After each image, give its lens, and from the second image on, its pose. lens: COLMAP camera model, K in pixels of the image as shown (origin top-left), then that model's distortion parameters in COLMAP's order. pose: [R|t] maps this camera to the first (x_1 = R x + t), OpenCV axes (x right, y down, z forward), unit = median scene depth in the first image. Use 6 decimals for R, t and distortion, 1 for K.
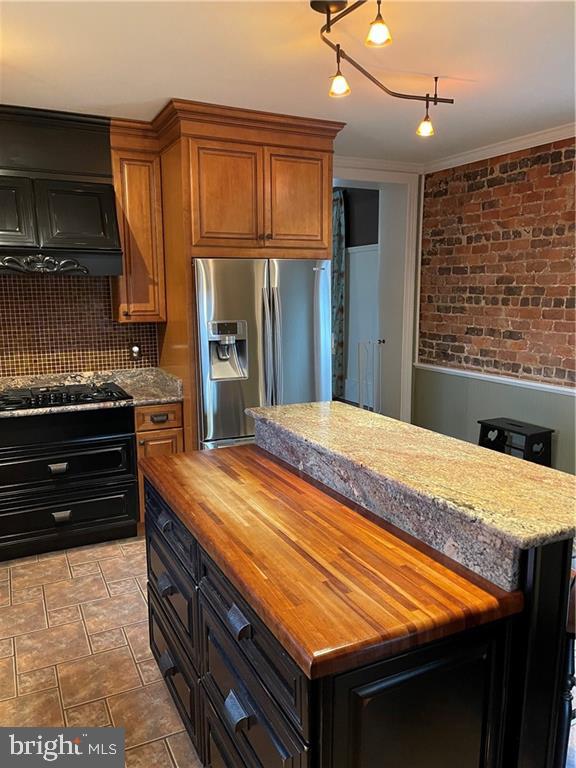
lens RADIAL K [[583.1, 0, 286.3], [0, 583.1, 383.2], [0, 0, 1]] dist [0.052216, -0.064896]
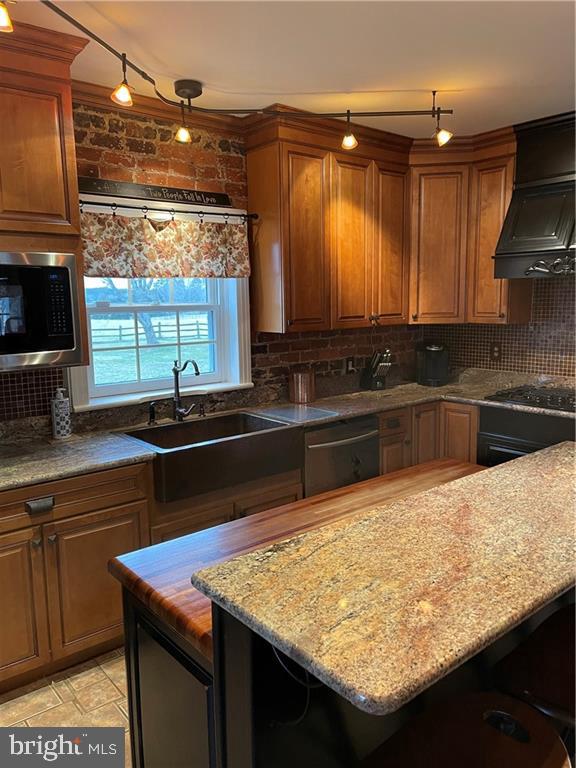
lens RADIAL K [[583.1, 0, 291.4], [0, 583.1, 387.8], [0, 0, 1]] dist [0.052216, -0.064896]
pose [[0.253664, 0.158642, -0.954195, 0.846996], [-0.148192, 0.981188, 0.123734, -0.103540], [0.955873, 0.110017, 0.272402, 0.581734]]
